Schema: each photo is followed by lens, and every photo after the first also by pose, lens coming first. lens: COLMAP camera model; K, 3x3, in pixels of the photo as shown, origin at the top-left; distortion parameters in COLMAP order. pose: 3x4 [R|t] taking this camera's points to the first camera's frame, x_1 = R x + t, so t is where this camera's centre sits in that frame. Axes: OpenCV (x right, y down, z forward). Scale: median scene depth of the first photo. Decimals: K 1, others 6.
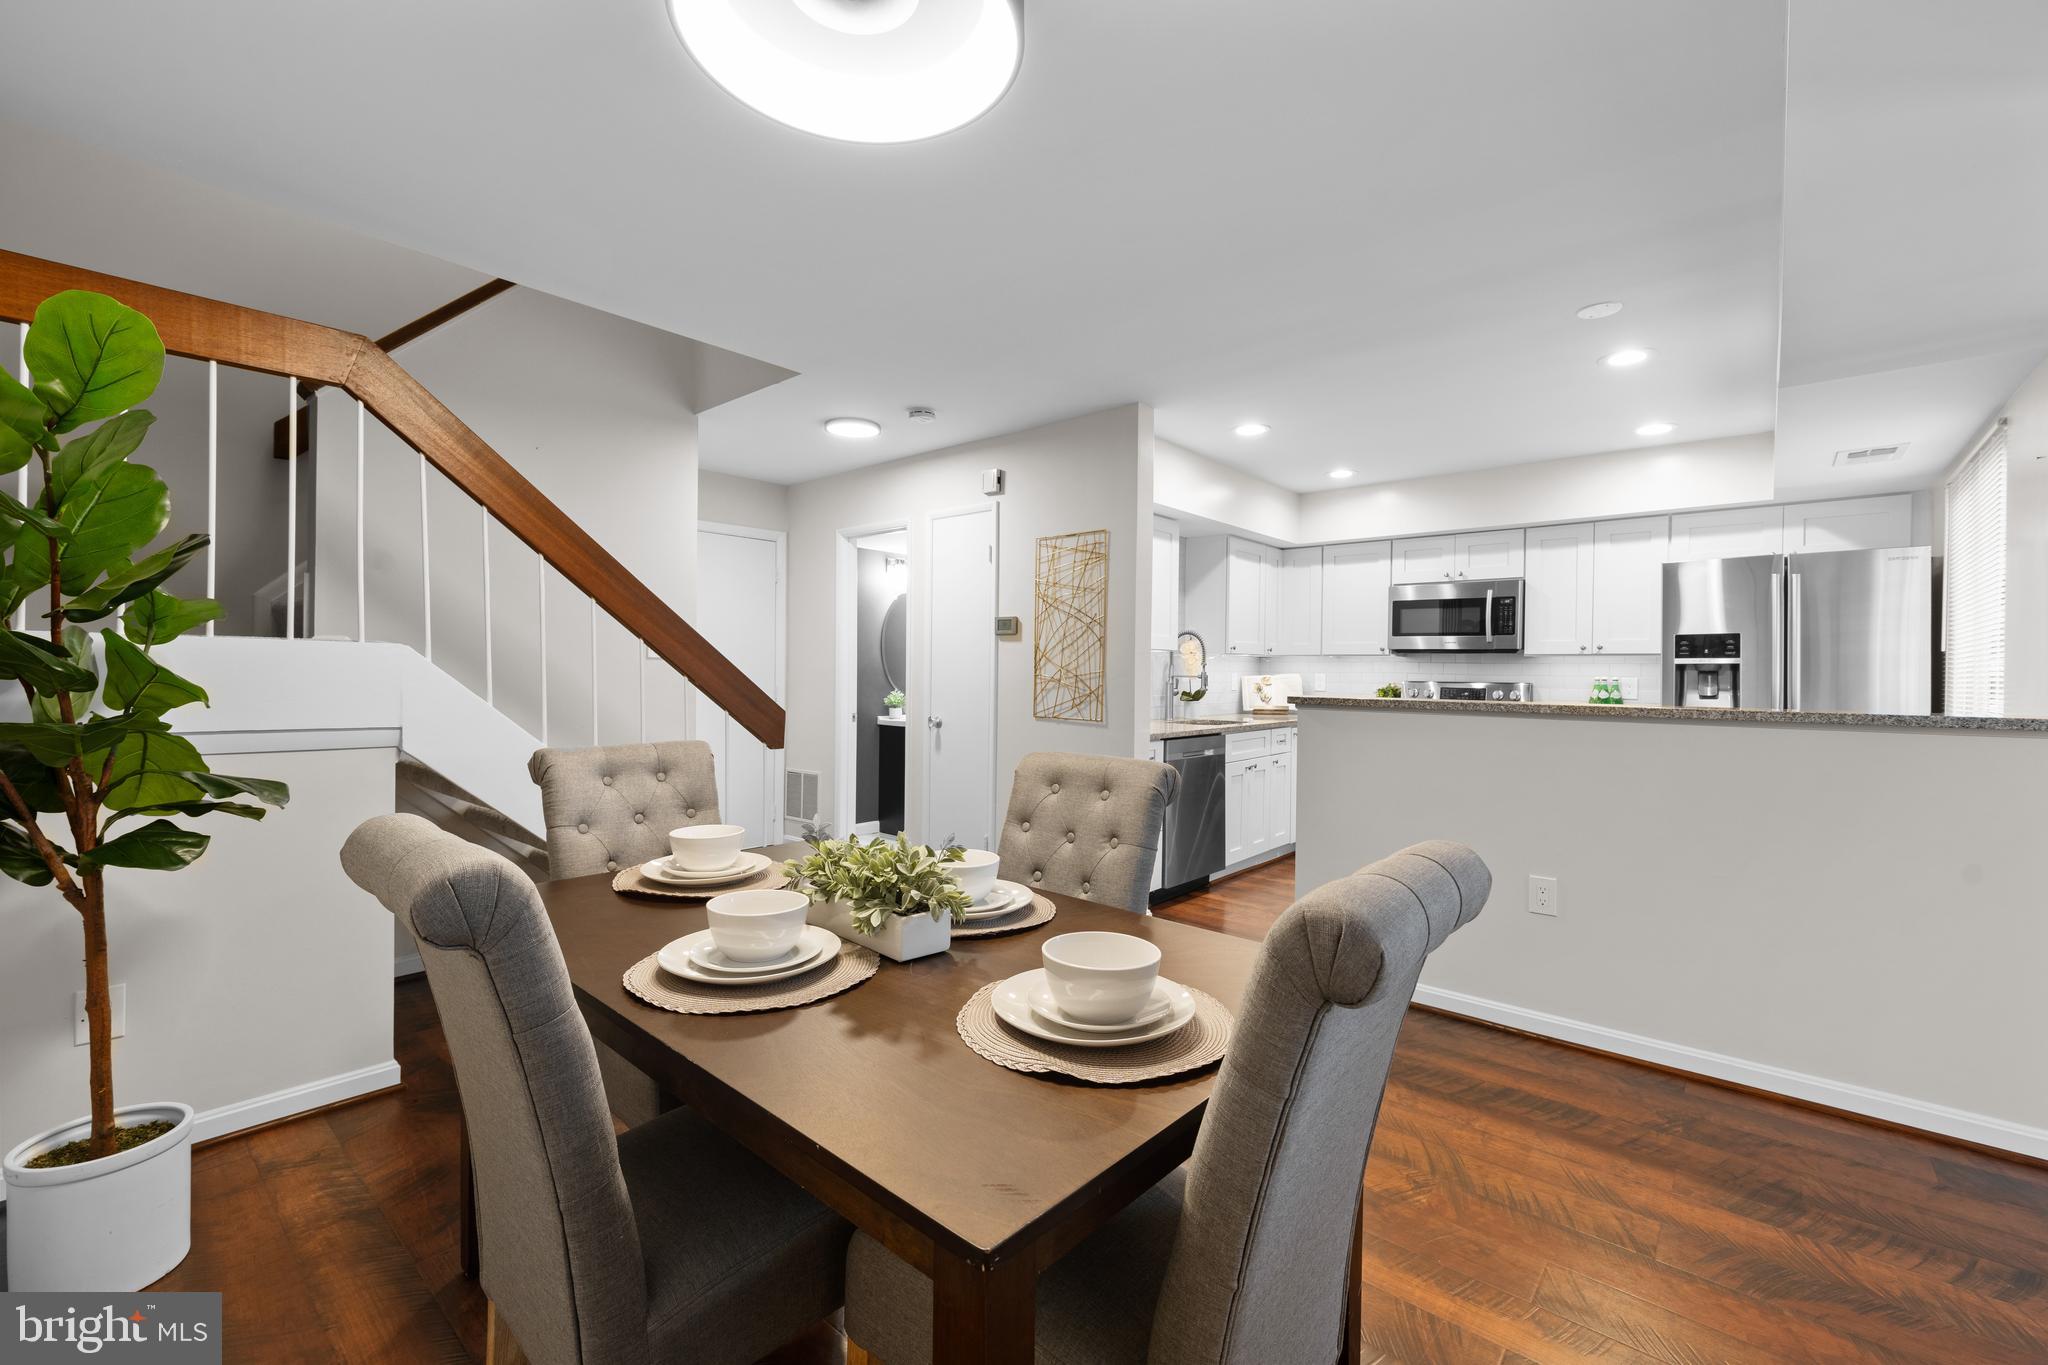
lens RADIAL K [[866.5, 0, 1020.2], [0, 866.5, 677.4], [0, 0, 1]] dist [-0.000894, -0.000931]
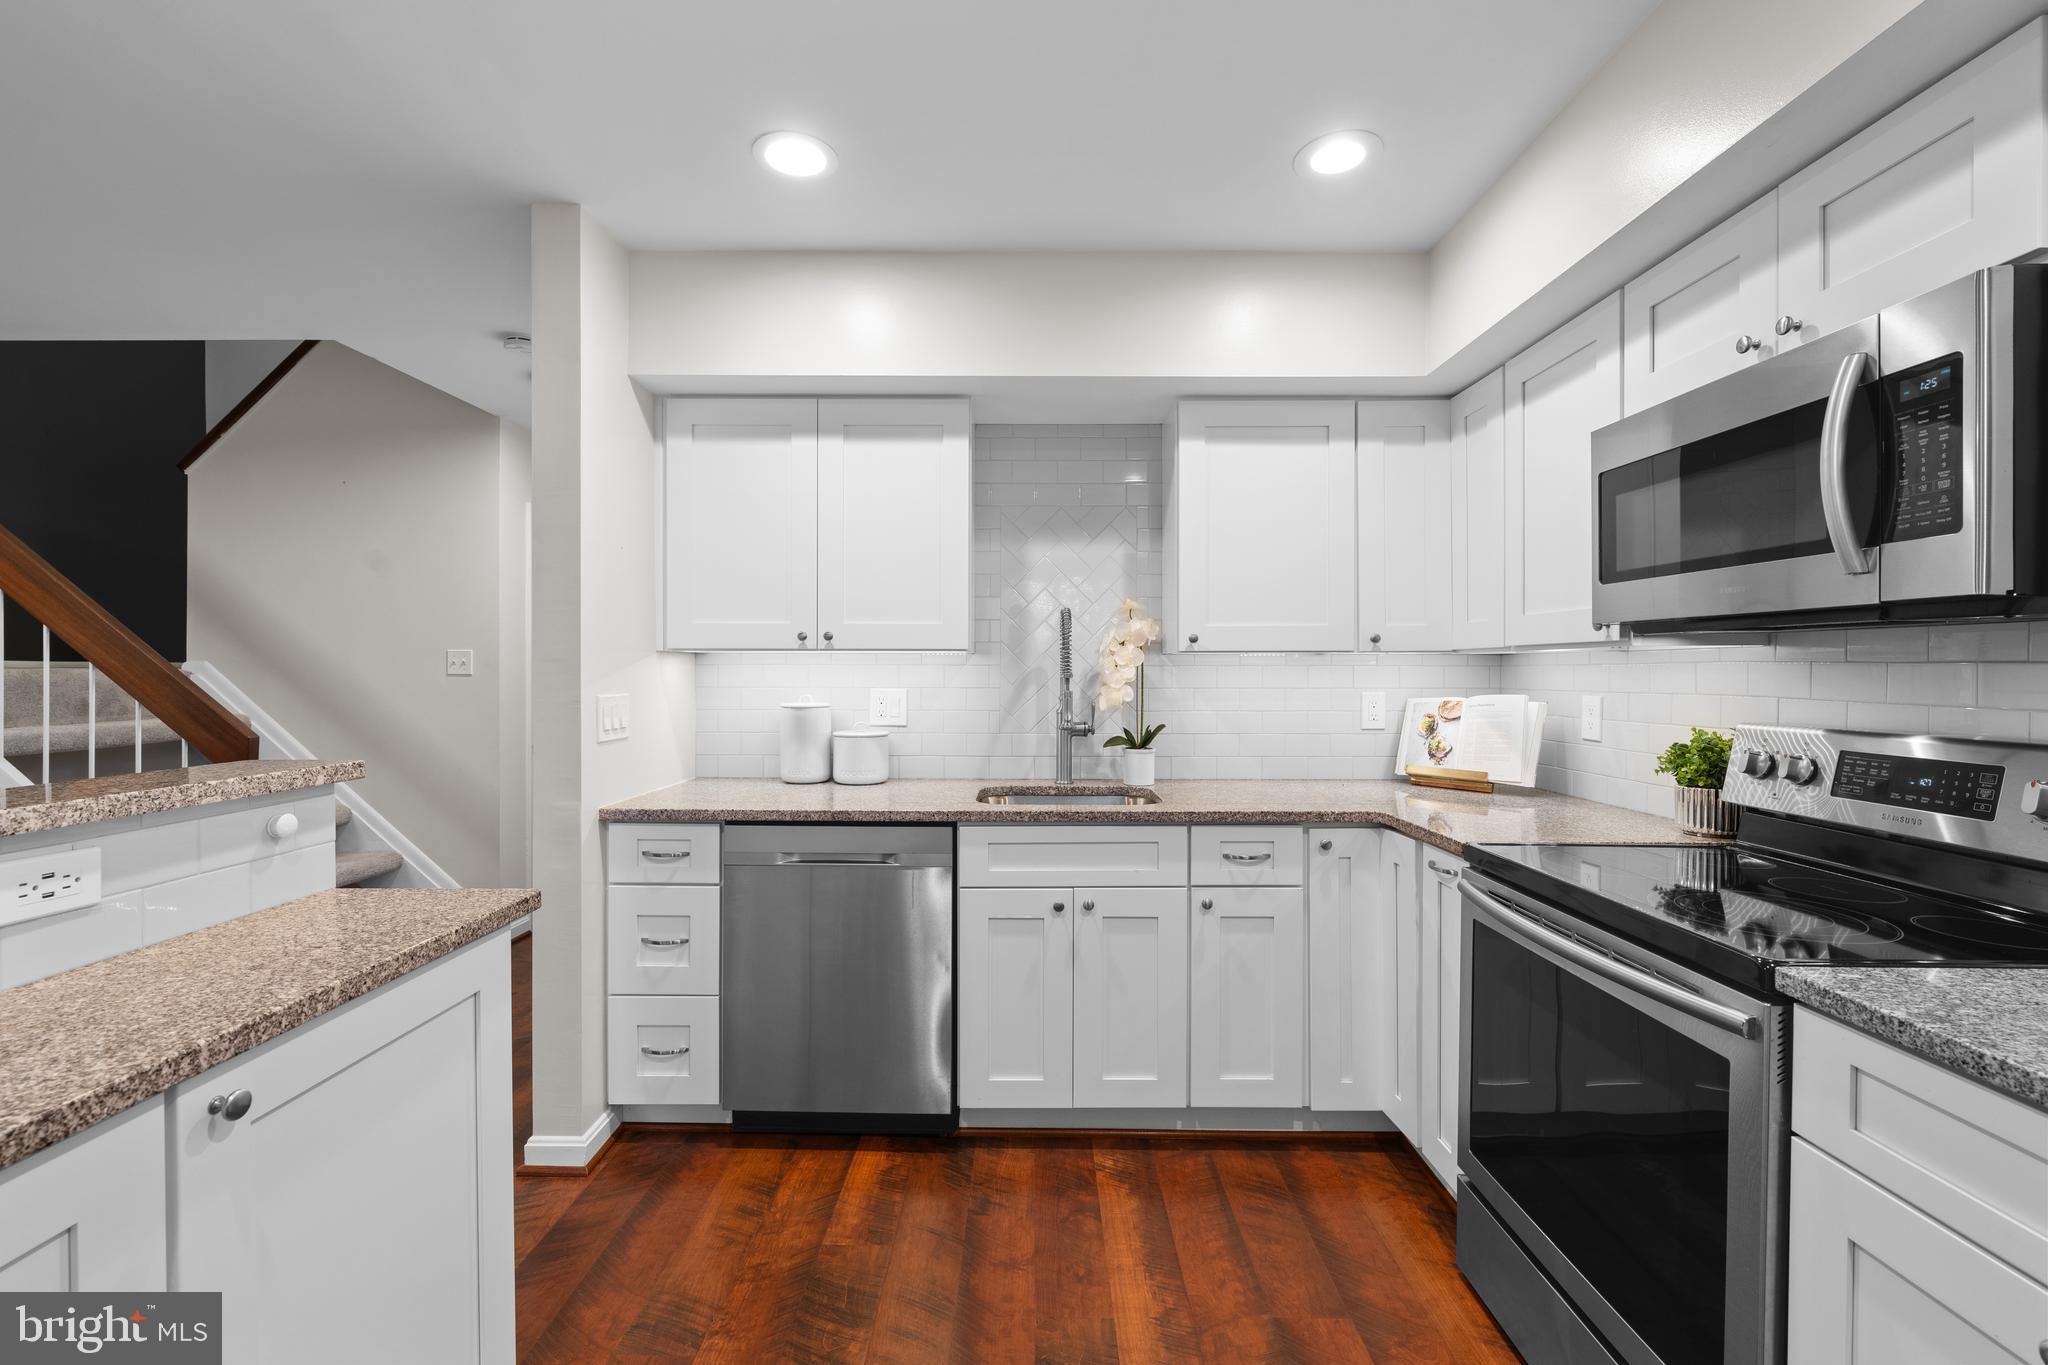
lens RADIAL K [[866.5, 0, 1019.9], [0, 866.5, 675.4], [0, 0, 1]] dist [-0.000894, -0.000931]
pose [[0.635222, -0.003450, -0.772322, 0.563831], [-0.004041, 0.999961, -0.007790, -0.010626], [0.772319, 0.008069, 0.635184, 0.655864]]
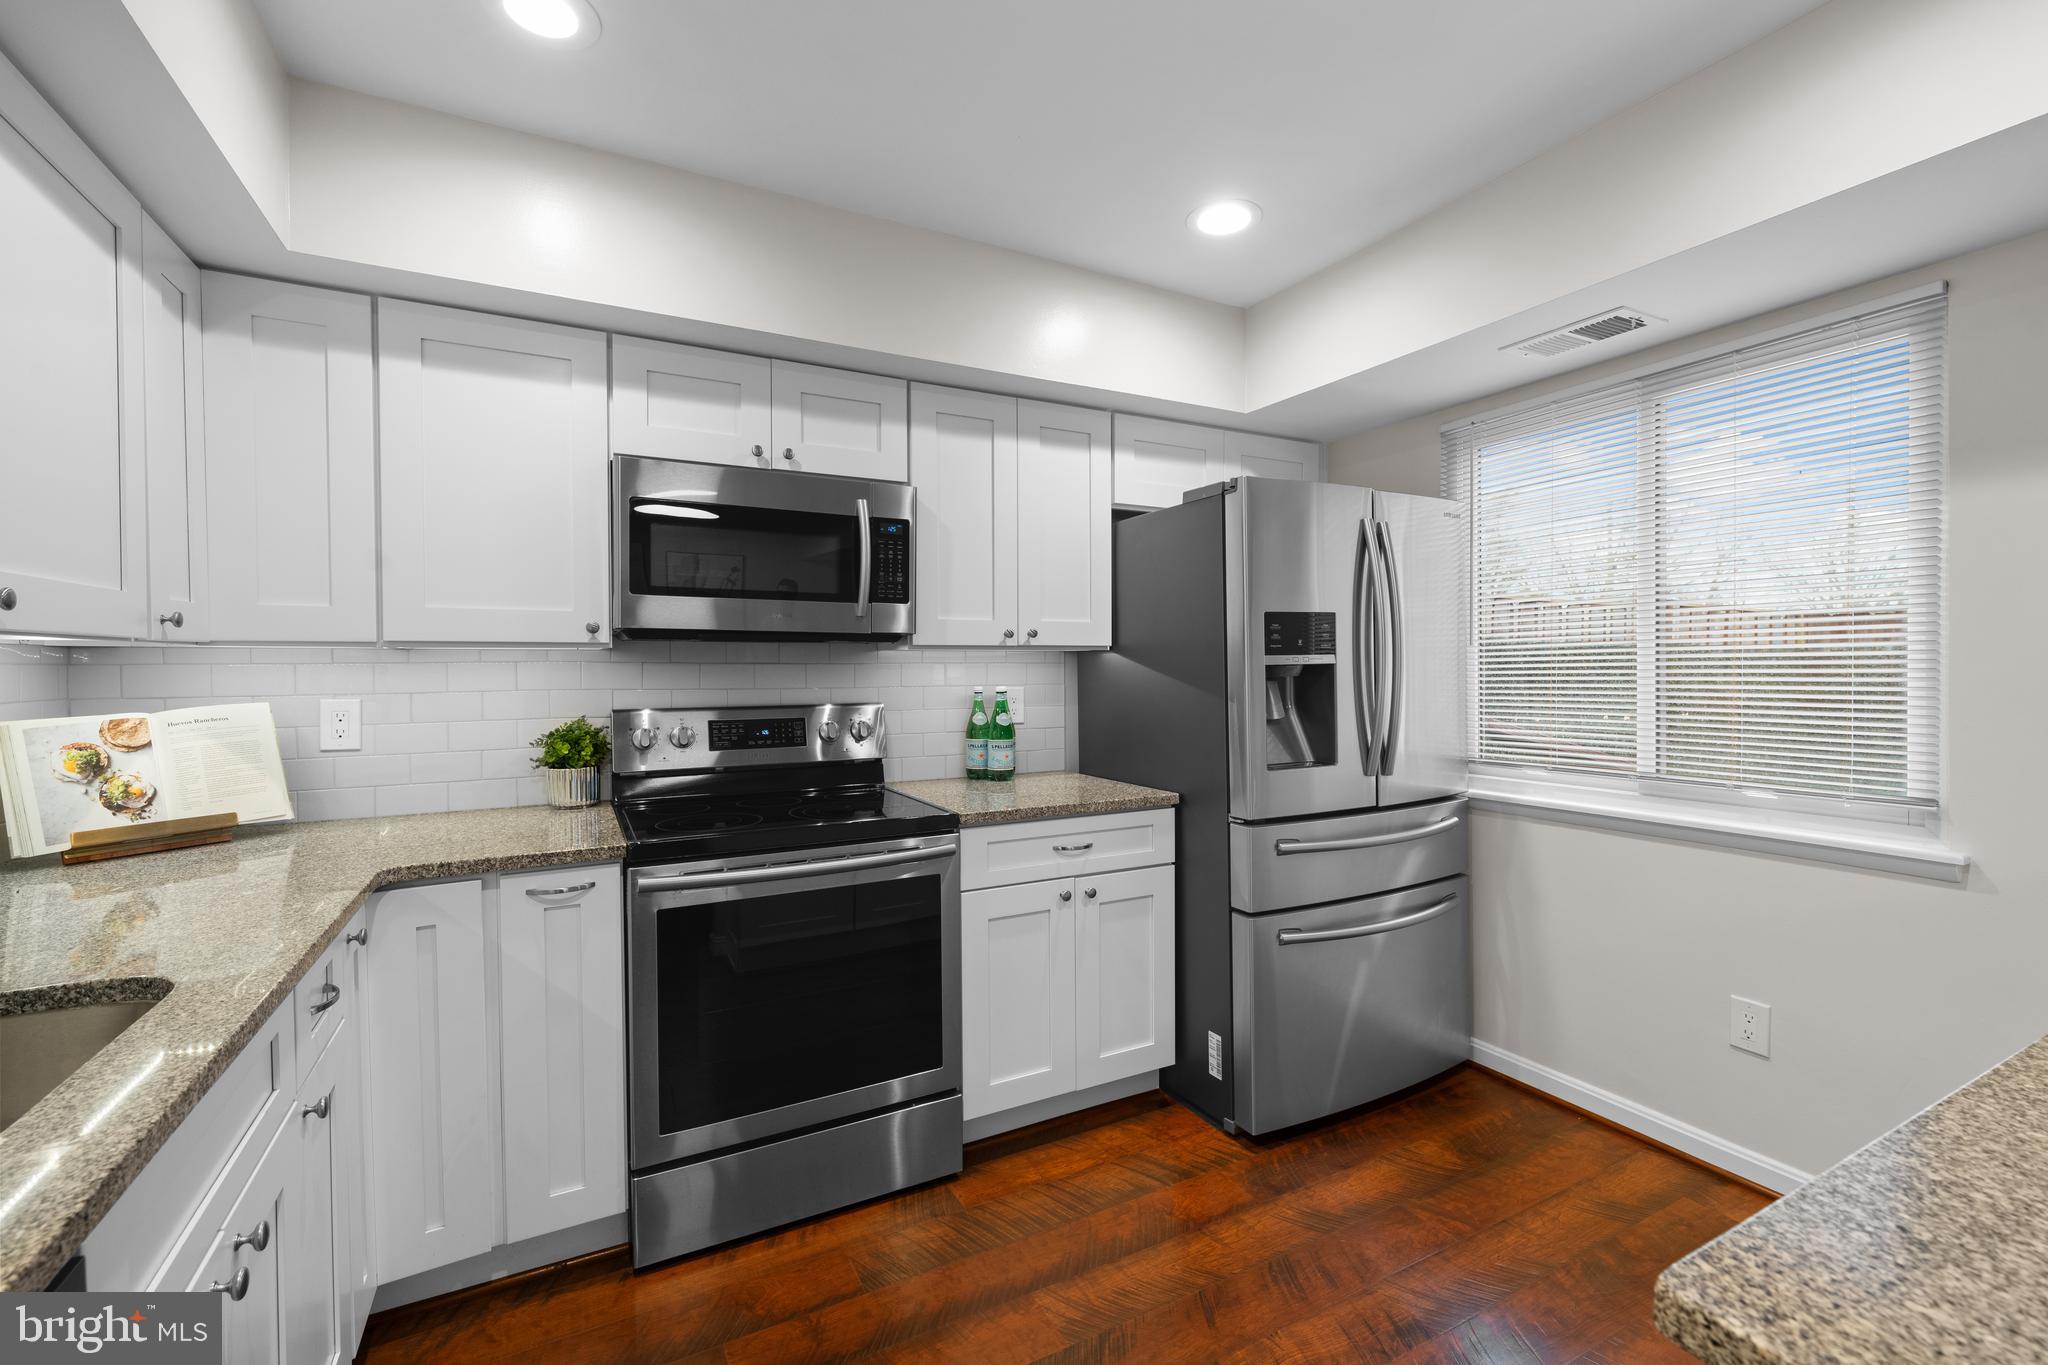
lens RADIAL K [[866.5, 0, 1025.2], [0, 866.5, 678.1], [0, 0, 1]] dist [-0.000894, -0.000931]
pose [[0.364600, -0.023613, 0.930865, 0.155049], [0.018185, 0.999668, 0.018236, -0.015964], [-0.930987, 0.010279, 0.364908, 0.740171]]
